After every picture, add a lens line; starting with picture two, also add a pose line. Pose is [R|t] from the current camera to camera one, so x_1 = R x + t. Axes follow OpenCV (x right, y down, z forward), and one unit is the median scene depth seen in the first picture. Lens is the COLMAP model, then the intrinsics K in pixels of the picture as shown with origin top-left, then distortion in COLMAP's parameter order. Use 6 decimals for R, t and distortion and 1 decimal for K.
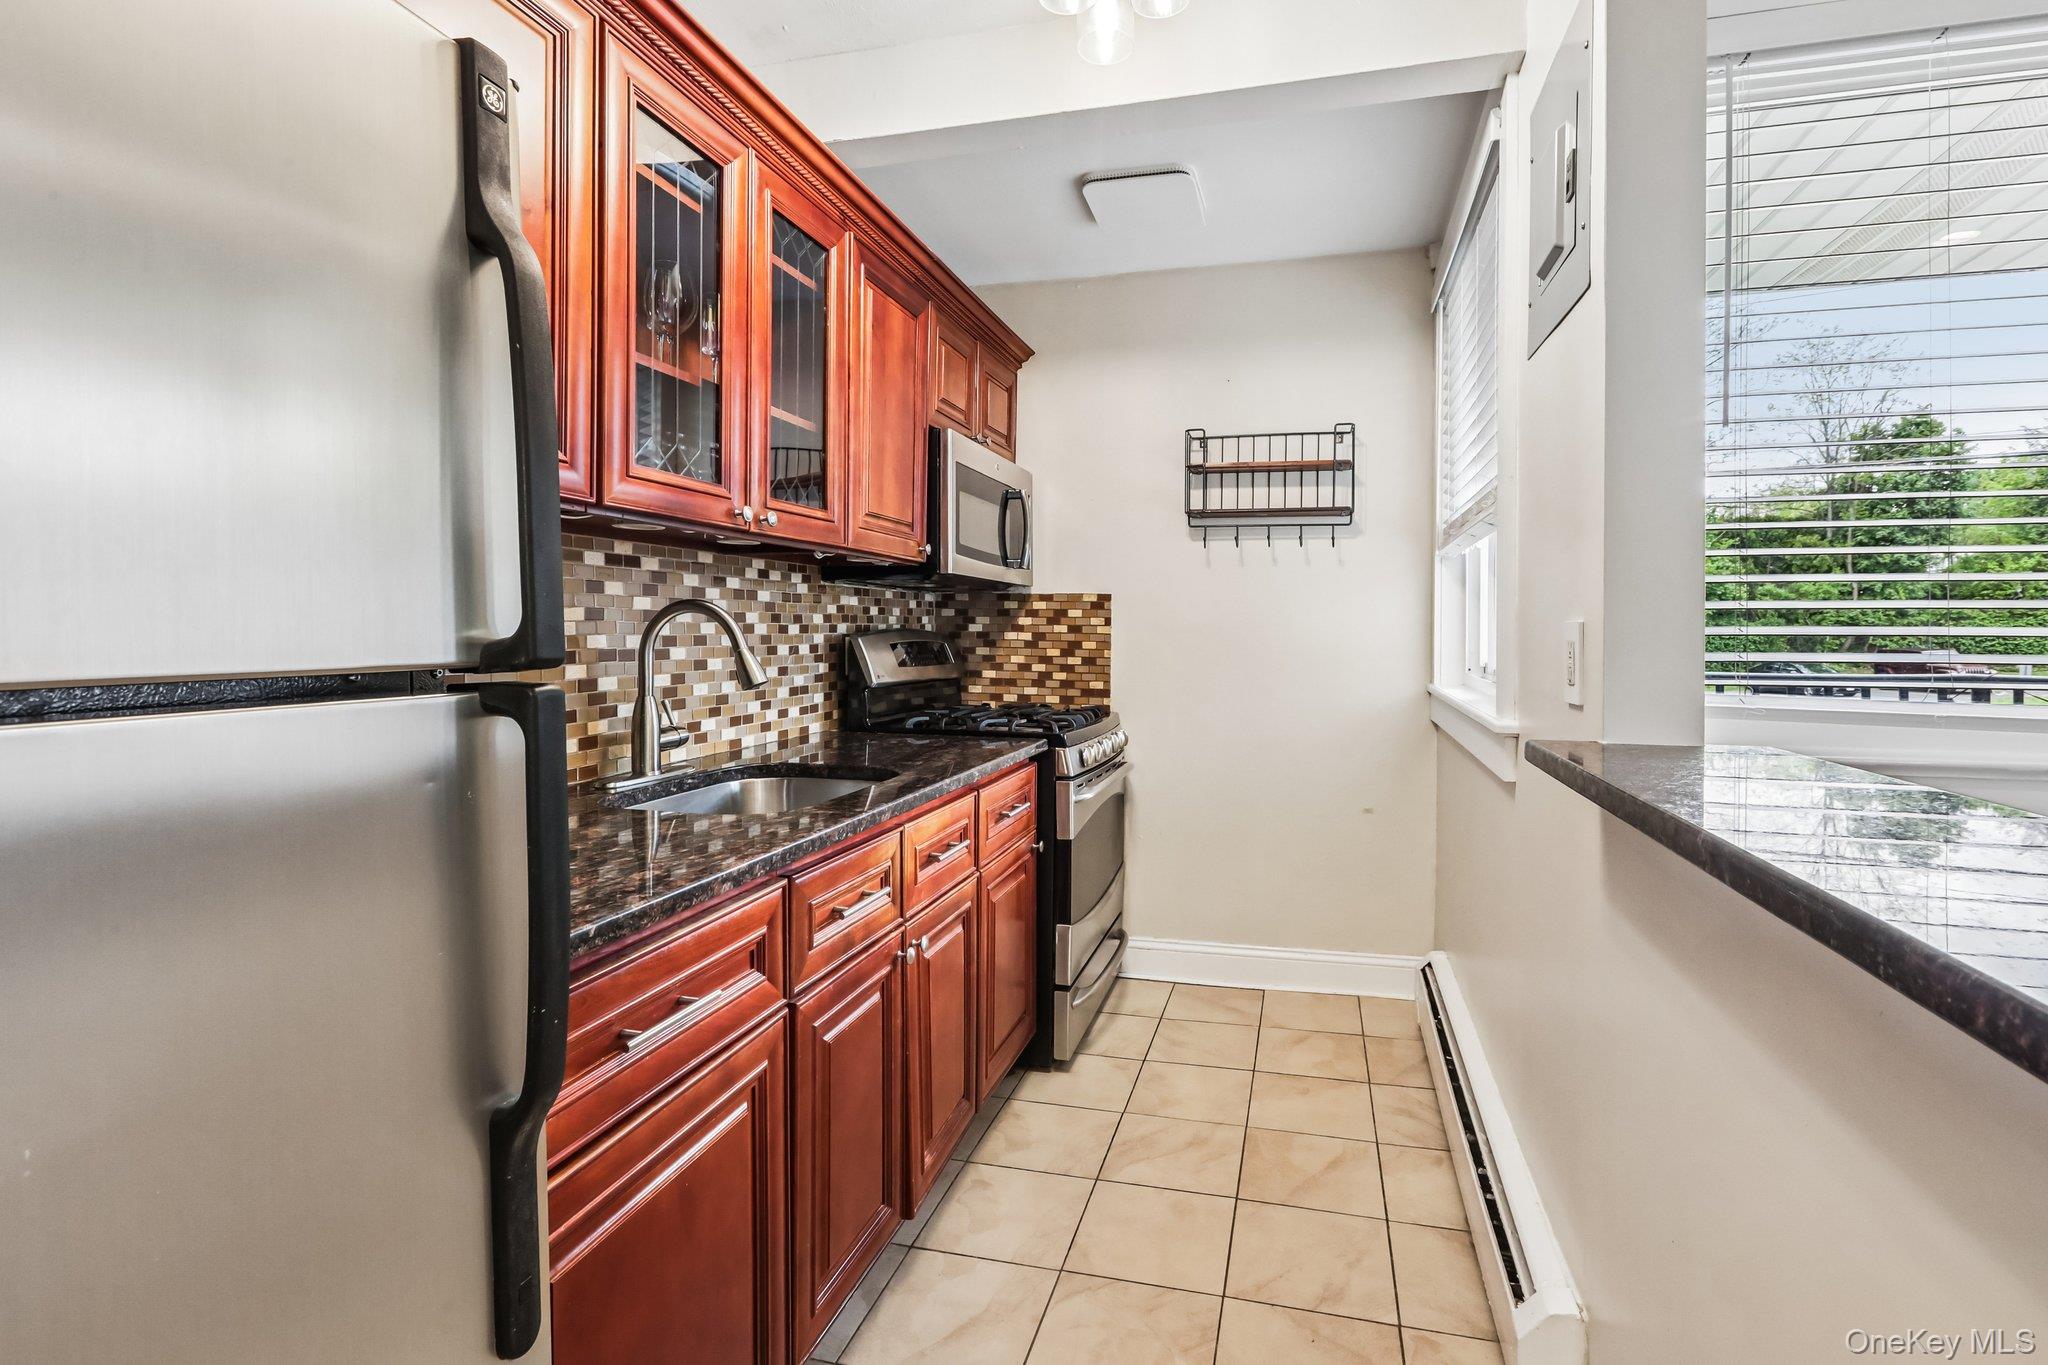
lens RADIAL K [[924.3, 0, 1071.1], [0, 924.3, 644.3], [0, 0, 1]] dist [-0.001033, 0.000687]
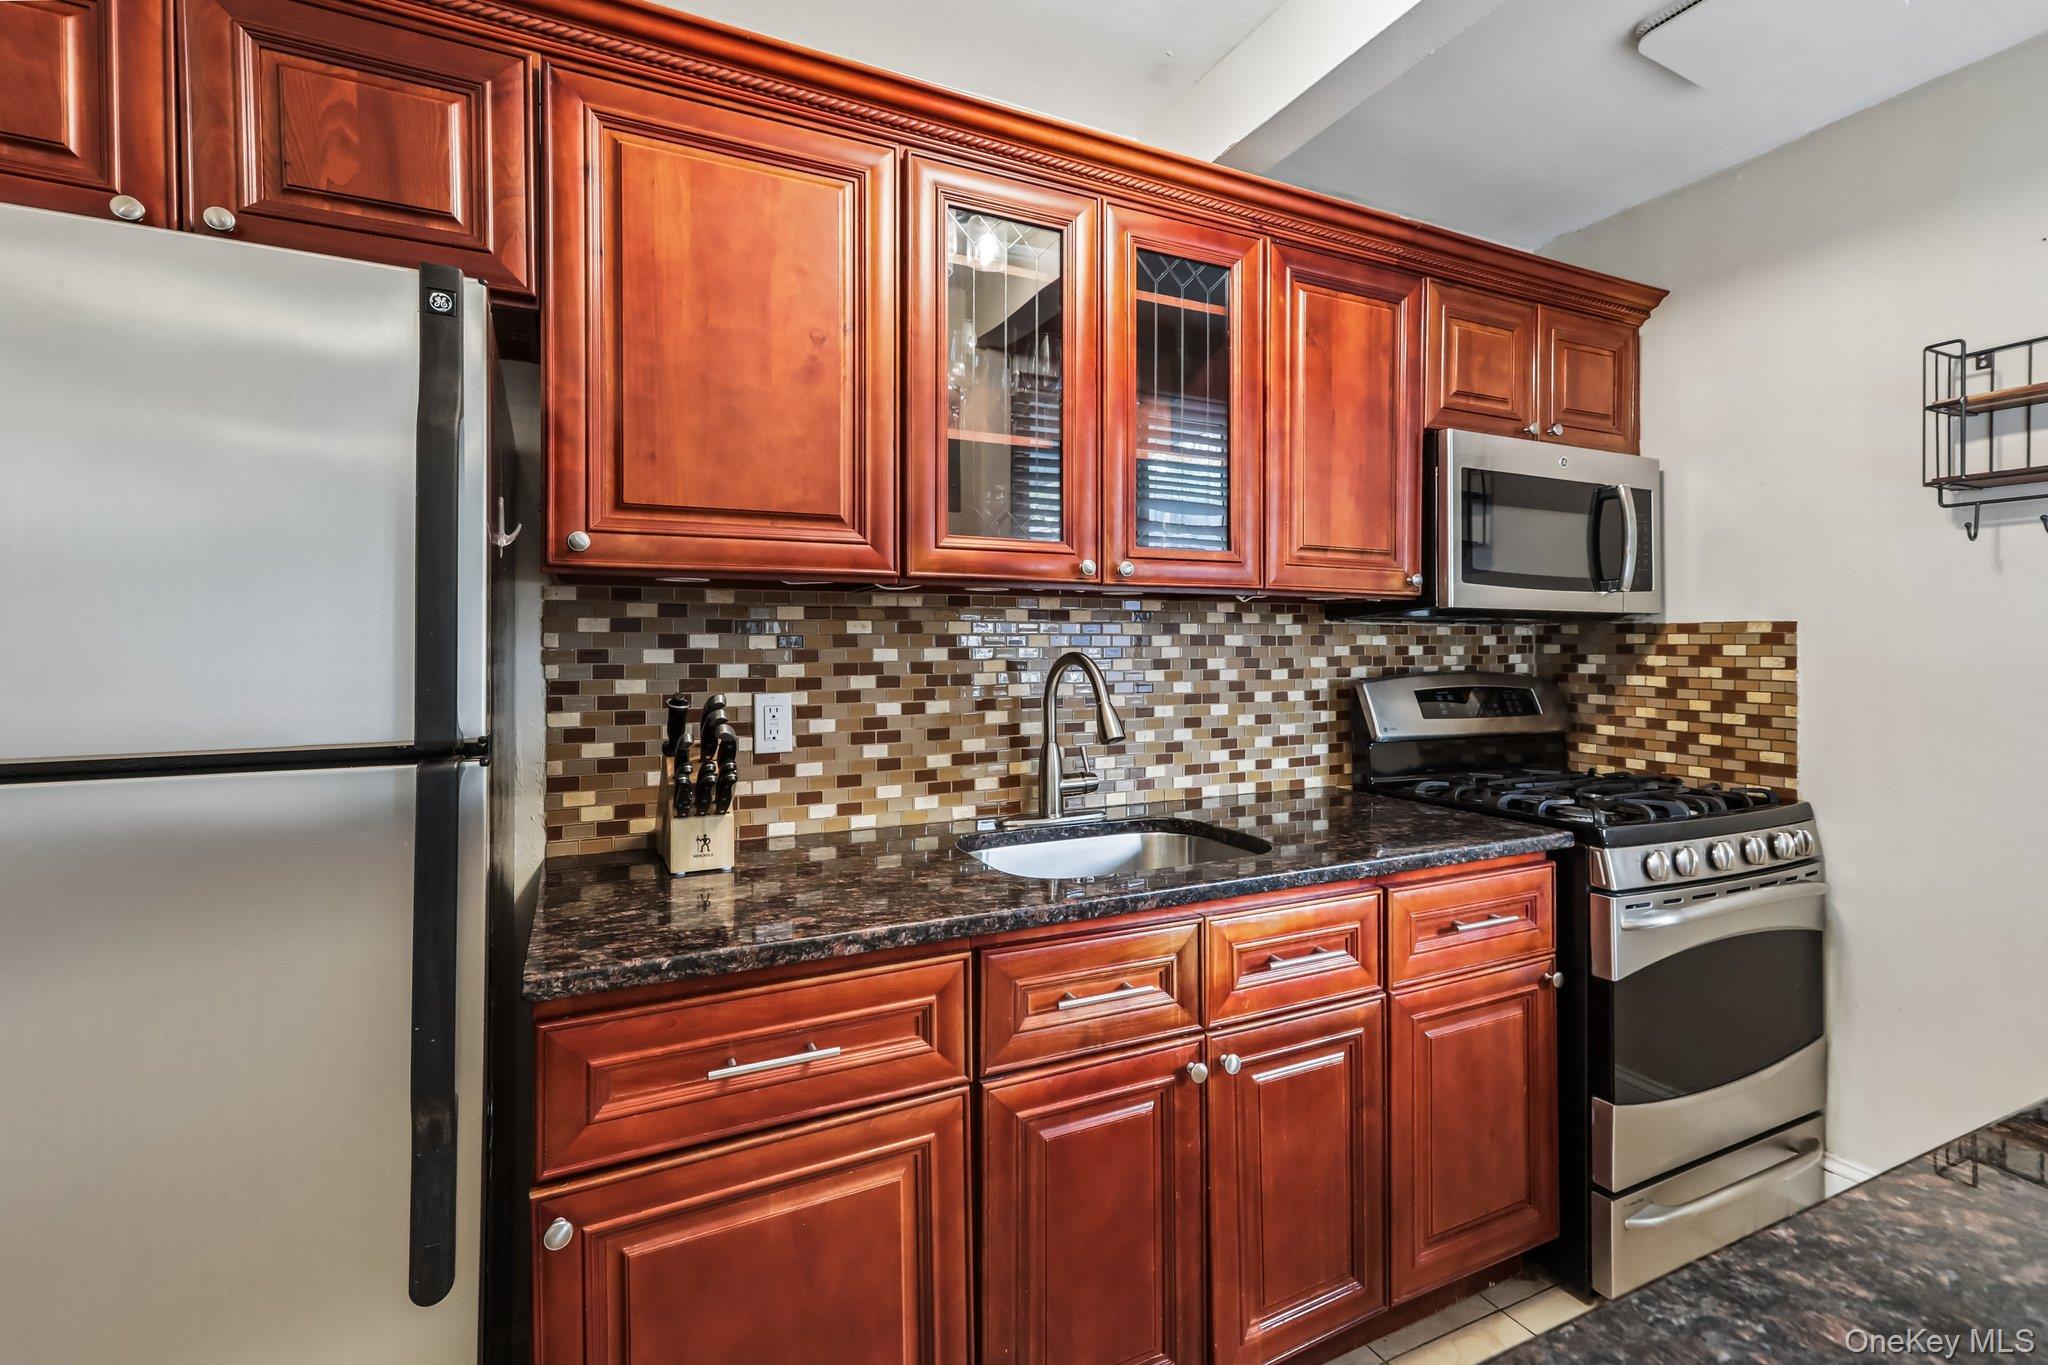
lens RADIAL K [[924.3, 0, 1076.7], [0, 924.3, 649.0], [0, 0, 1]] dist [-0.001033, 0.000687]
pose [[0.661011, -0.002983, -0.750371, 0.264321], [-0.009470, 0.999879, -0.012317, -0.028586], [0.750317, 0.015248, 0.660903, 0.234557]]
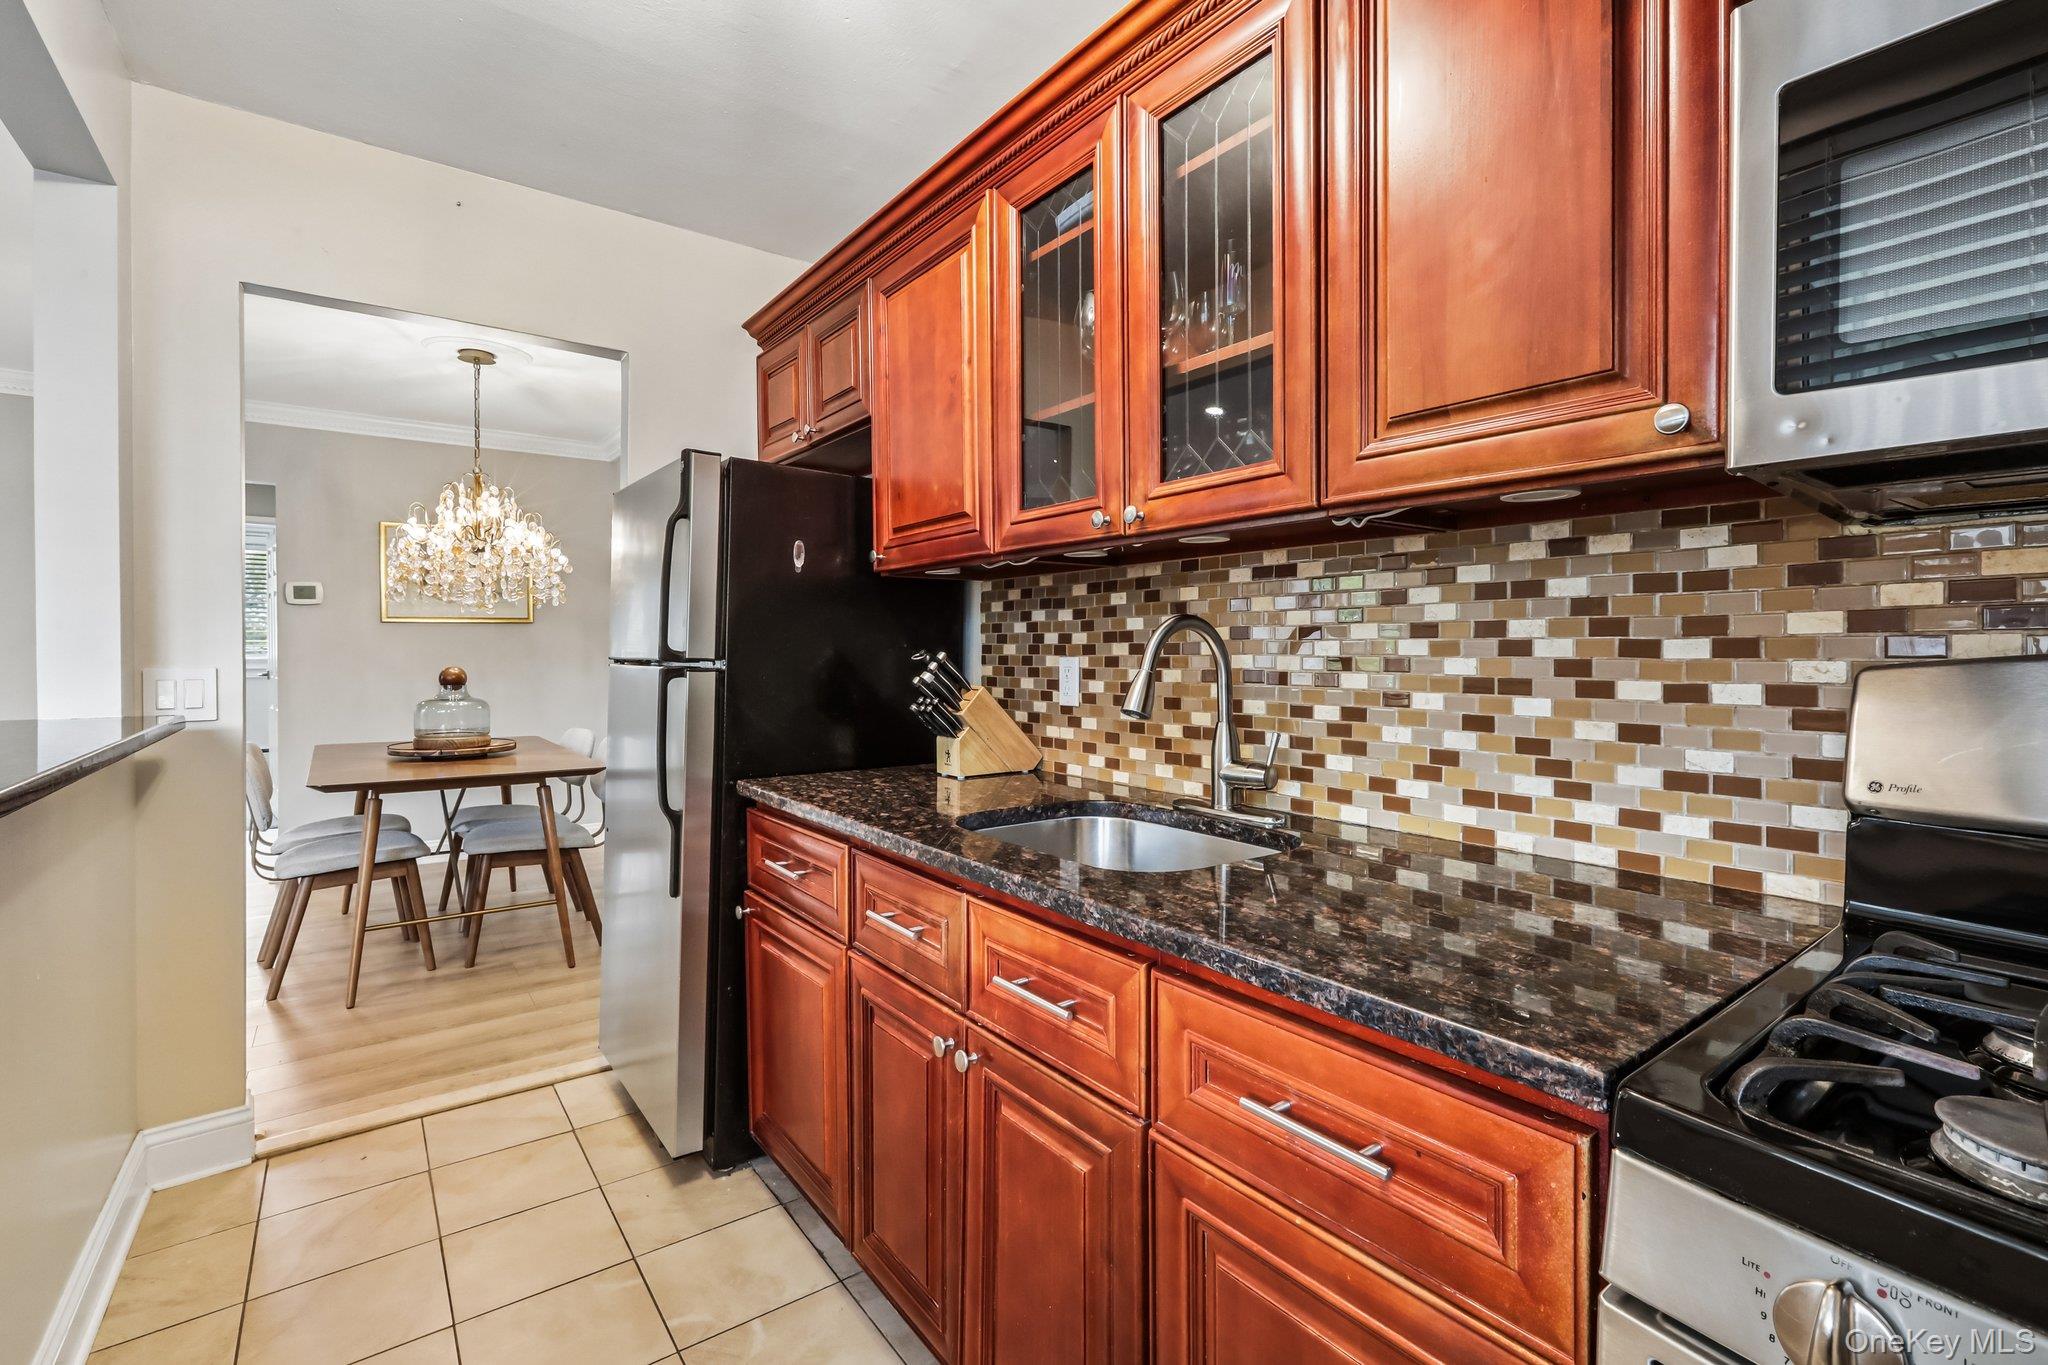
lens RADIAL K [[924.3, 0, 1020.3], [0, 924.3, 666.4], [0, 0, 1]] dist [-0.001033, 0.000687]
pose [[-0.634393, 0.011061, -0.772931, 0.274096], [-0.015451, 0.999516, 0.026985, -0.014817], [0.772856, 0.029062, -0.633916, 1.045498]]
